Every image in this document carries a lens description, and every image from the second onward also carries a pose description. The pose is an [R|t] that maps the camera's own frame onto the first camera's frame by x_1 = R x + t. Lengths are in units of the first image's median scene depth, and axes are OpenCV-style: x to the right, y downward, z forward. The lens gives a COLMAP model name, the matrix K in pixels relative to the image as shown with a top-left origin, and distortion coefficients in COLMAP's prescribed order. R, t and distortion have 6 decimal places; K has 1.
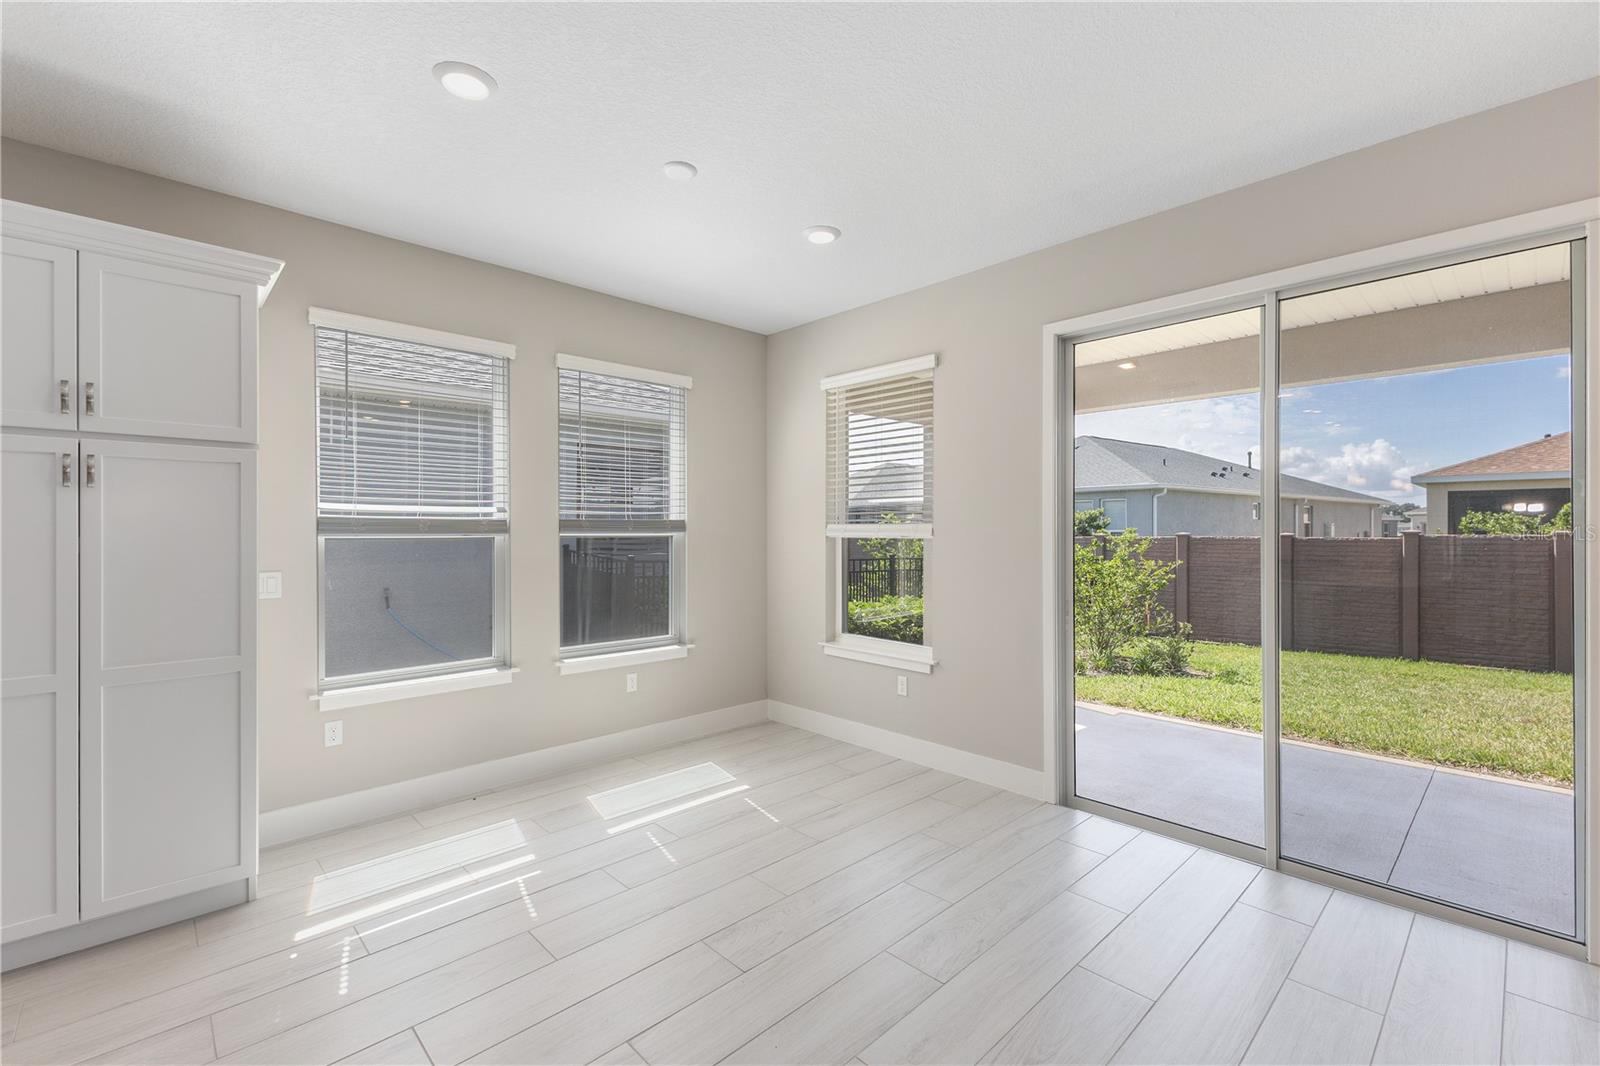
lens RADIAL K [[692.7, 0, 804.9], [0, 692.7, 532.1], [0, 0, 1]] dist [0.011287, -0.002859]
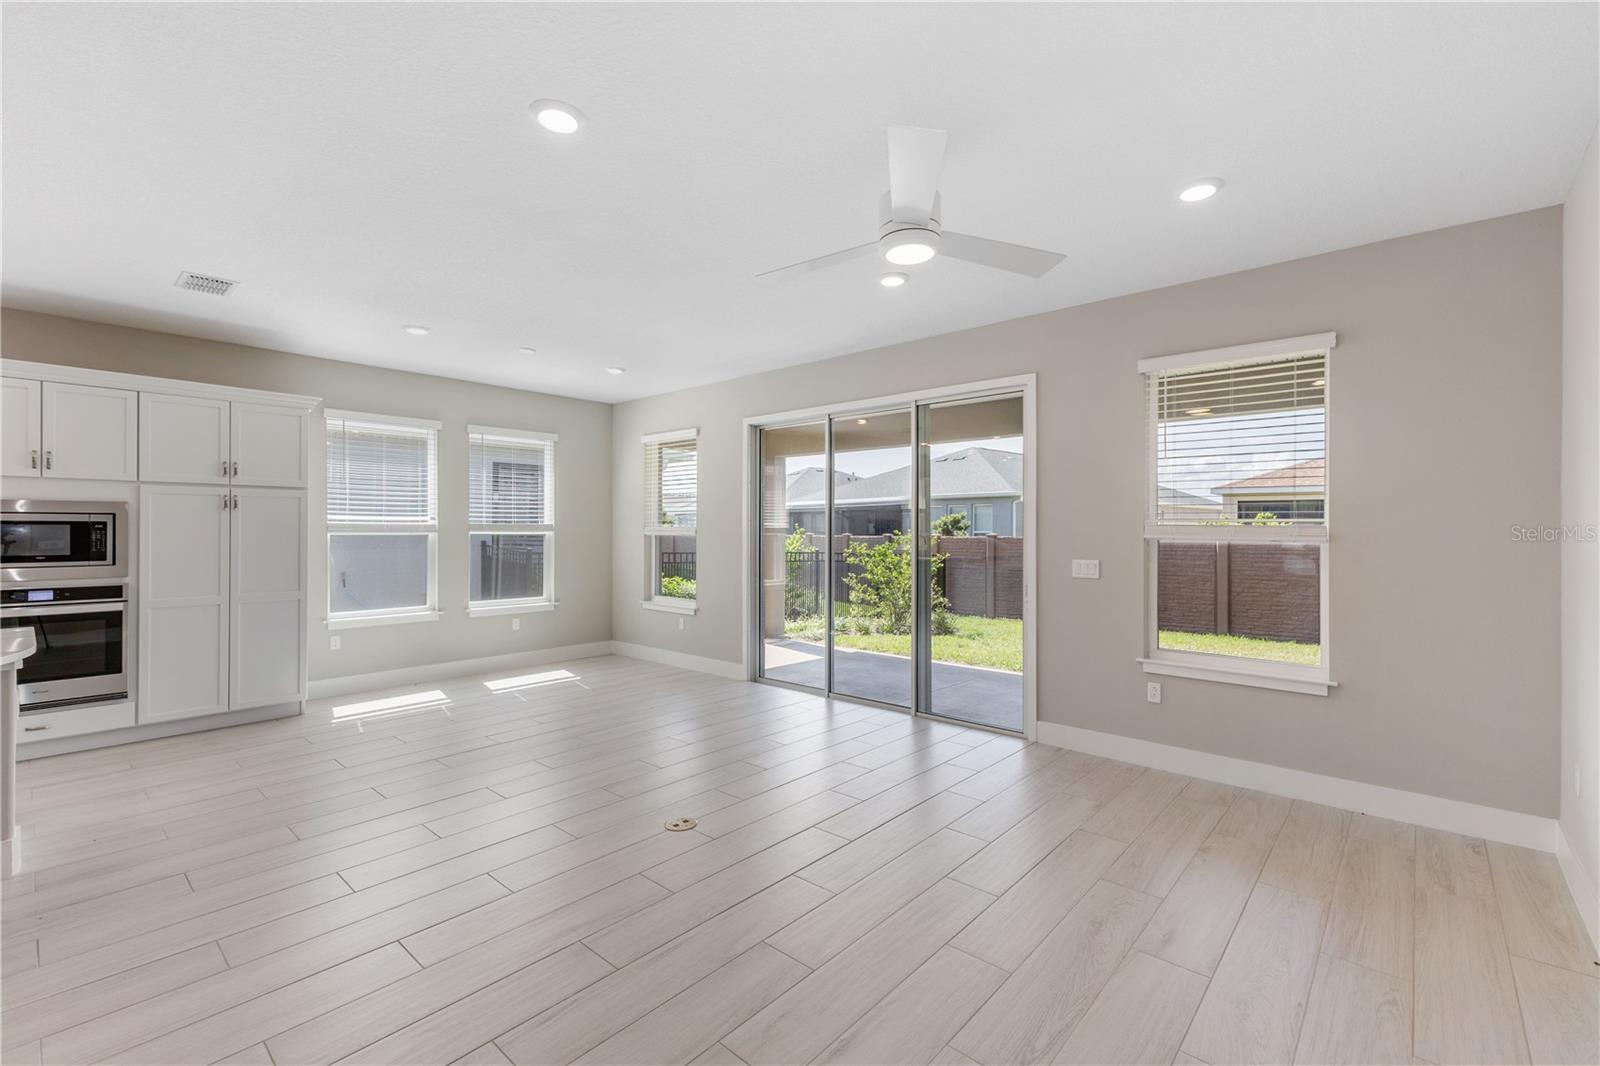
lens RADIAL K [[692.7, 0, 804.3], [0, 692.7, 527.5], [0, 0, 1]] dist [0.011287, -0.002859]
pose [[0.997137, 0.002281, 0.075583, 0.276707], [-0.001767, 0.999975, -0.006867, 0.000118], [-0.075596, 0.006714, 0.997116, -0.620389]]
